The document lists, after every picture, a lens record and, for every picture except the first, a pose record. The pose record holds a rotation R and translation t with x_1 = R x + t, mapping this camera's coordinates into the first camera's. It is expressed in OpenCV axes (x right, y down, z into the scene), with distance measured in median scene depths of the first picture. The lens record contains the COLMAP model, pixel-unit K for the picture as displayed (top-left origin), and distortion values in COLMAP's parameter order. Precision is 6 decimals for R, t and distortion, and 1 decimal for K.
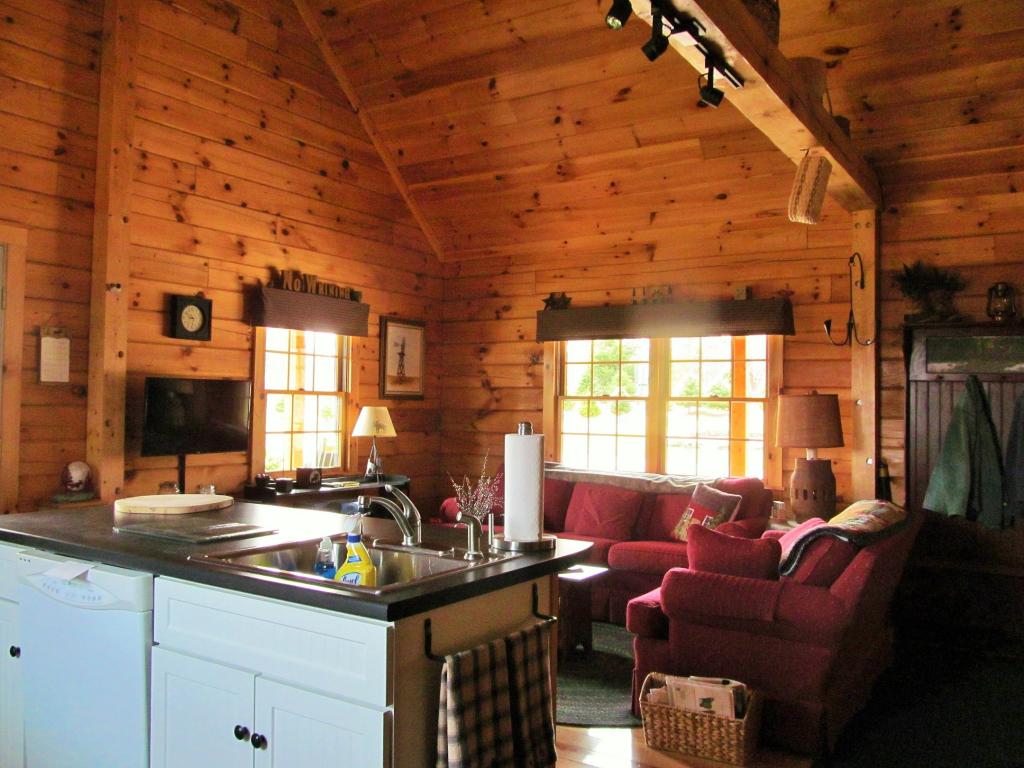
lens RADIAL K [[855.1, 0, 508.2], [0, 855.1, 370.5], [0, 0, 1]] dist [-0.062210, 0.030825]
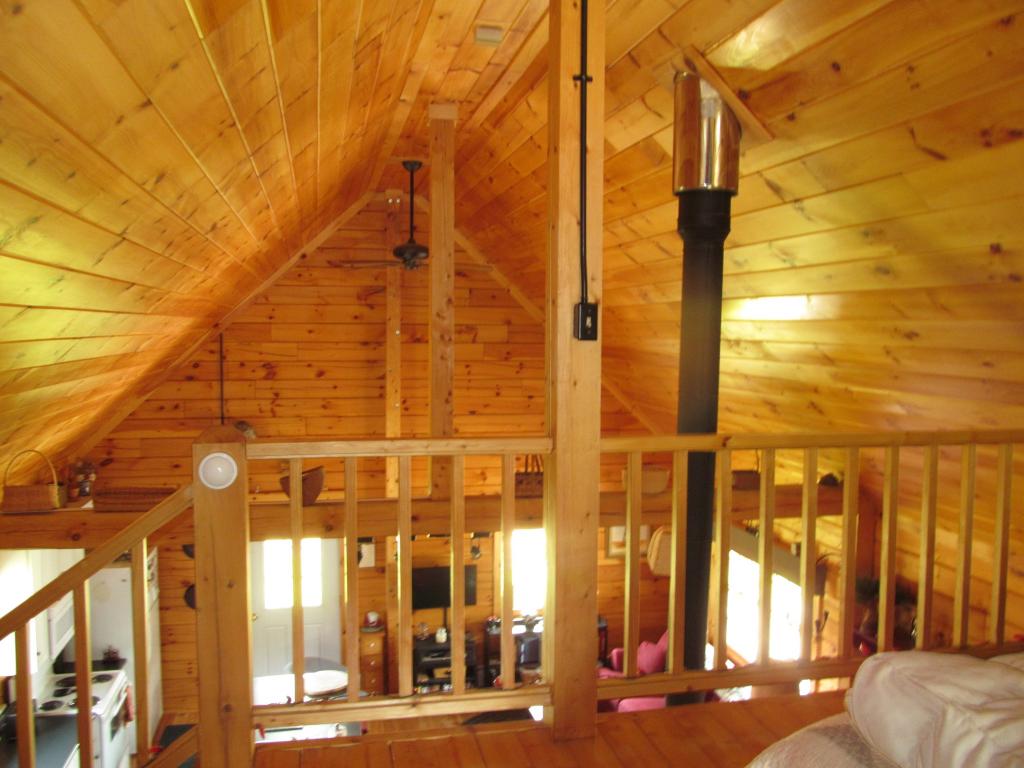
lens RADIAL K [[855.1, 0, 508.2], [0, 855.1, 370.5], [0, 0, 1]] dist [-0.062210, 0.030825]
pose [[0.719697, 0.025884, -0.693806, 0.948187], [0.030468, 0.997165, 0.068806, -0.511043], [0.693619, -0.070658, 0.716868, -0.134024]]
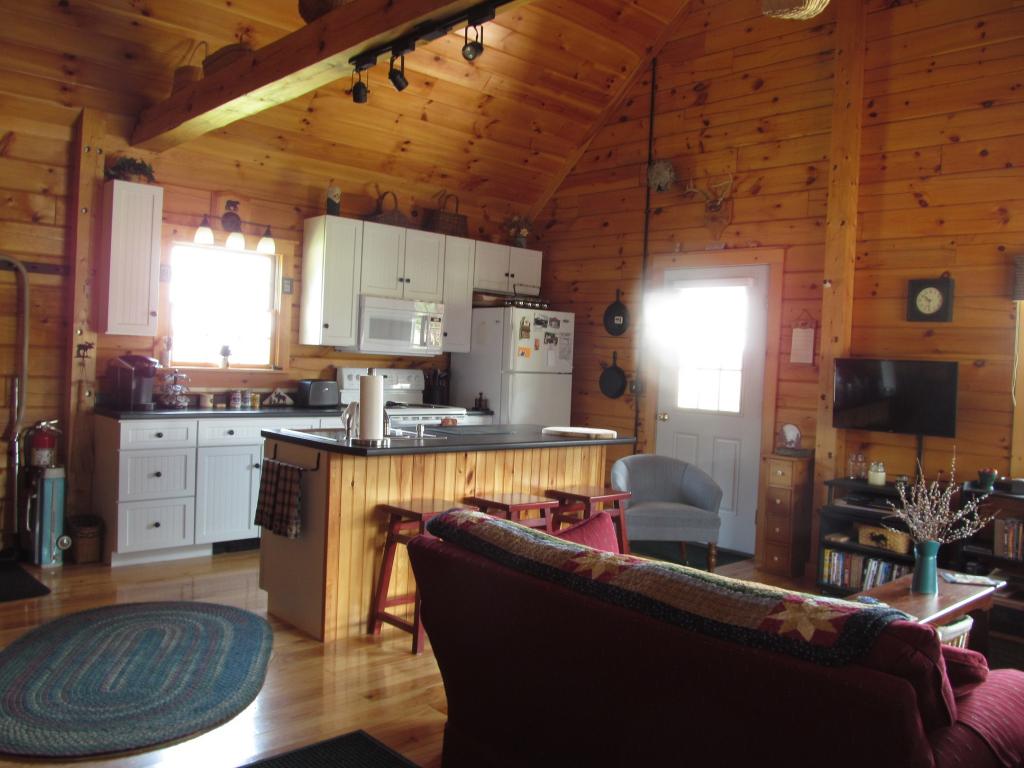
lens RADIAL K [[854.2, 0, 509.7], [0, 854.2, 369.5], [0, 0, 1]] dist [-0.058567, 0.022690]
pose [[-0.240522, -0.009608, -0.970596, 0.745989], [-0.012081, 0.999903, -0.006905, 0.034238], [0.970569, 0.010065, -0.240614, 0.798950]]
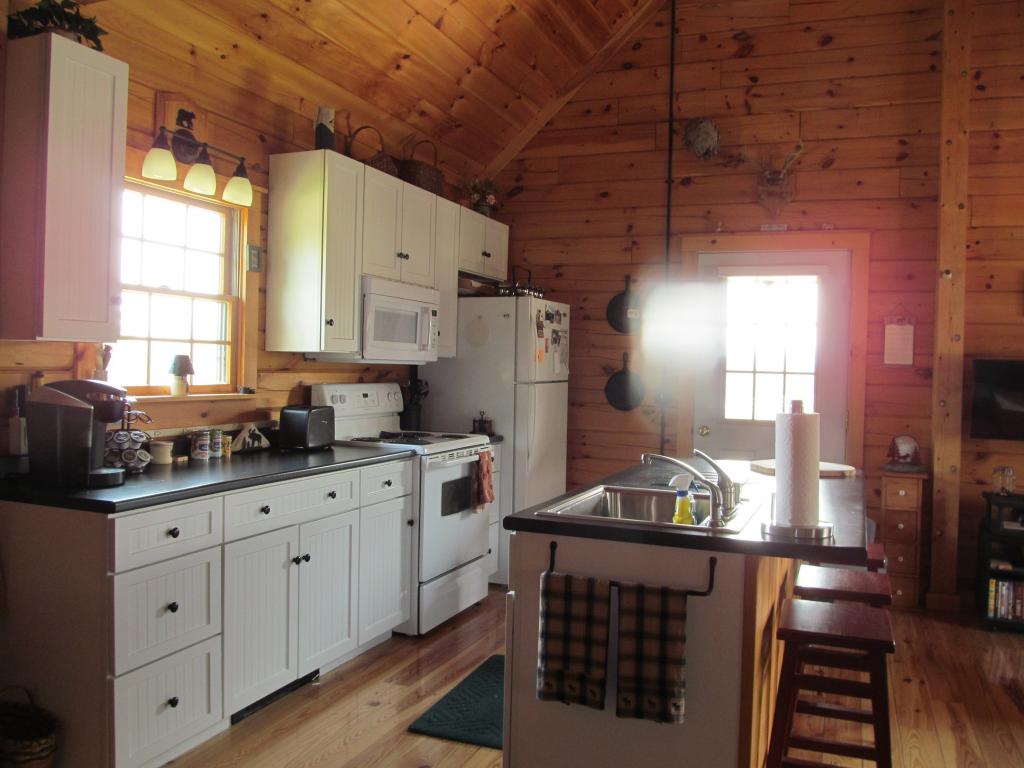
lens RADIAL K [[855.1, 0, 508.2], [0, 855.1, 370.5], [0, 0, 1]] dist [-0.062210, 0.030825]
pose [[0.195847, 0.002351, -0.980632, 0.420665], [0.012873, 0.999905, 0.004968, 0.008518], [0.980550, -0.013596, 0.195798, 0.245540]]
